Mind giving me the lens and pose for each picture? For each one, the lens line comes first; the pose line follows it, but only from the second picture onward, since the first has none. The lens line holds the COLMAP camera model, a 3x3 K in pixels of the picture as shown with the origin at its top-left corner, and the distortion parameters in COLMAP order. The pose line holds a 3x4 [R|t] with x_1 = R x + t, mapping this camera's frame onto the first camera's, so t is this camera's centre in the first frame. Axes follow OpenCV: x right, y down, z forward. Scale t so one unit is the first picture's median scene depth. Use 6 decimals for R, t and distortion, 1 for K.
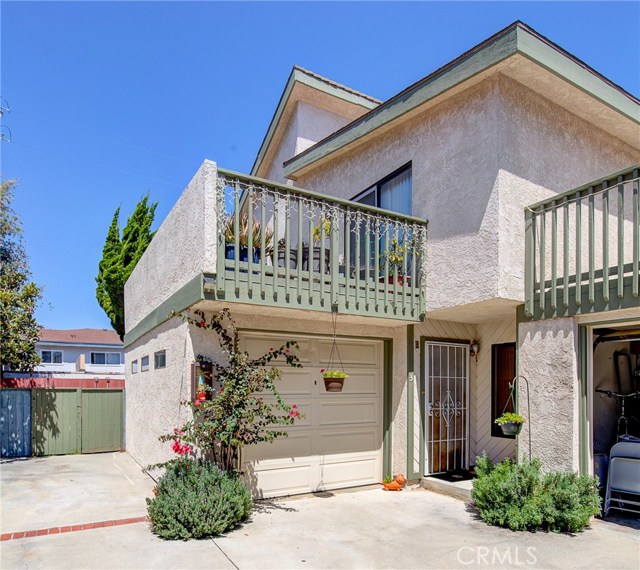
lens RADIAL K [[2122.8, 0, 320.1], [0, 2122.8, 285.2], [0, 0, 1]] dist [-0.187163, 0.000000]
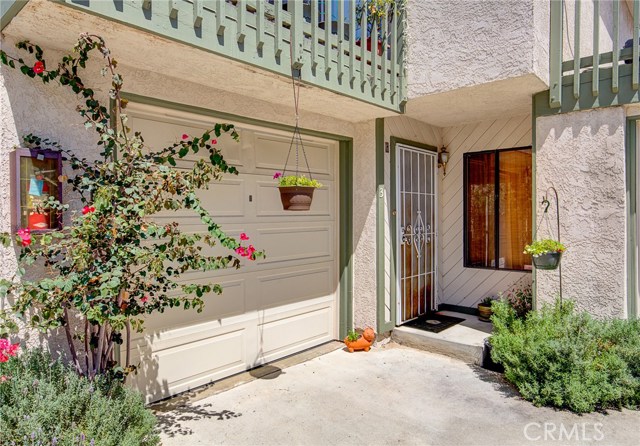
lens RADIAL K [[437.9, 0, 317.7], [0, 437.9, 223.6], [0, 0, 1]] dist [-0.002833, -0.003775]
pose [[0.903744, -0.014369, 0.427833, -0.040926], [-0.004354, 0.999076, 0.042752, 0.048347], [-0.428052, -0.040500, 0.902846, 0.882597]]
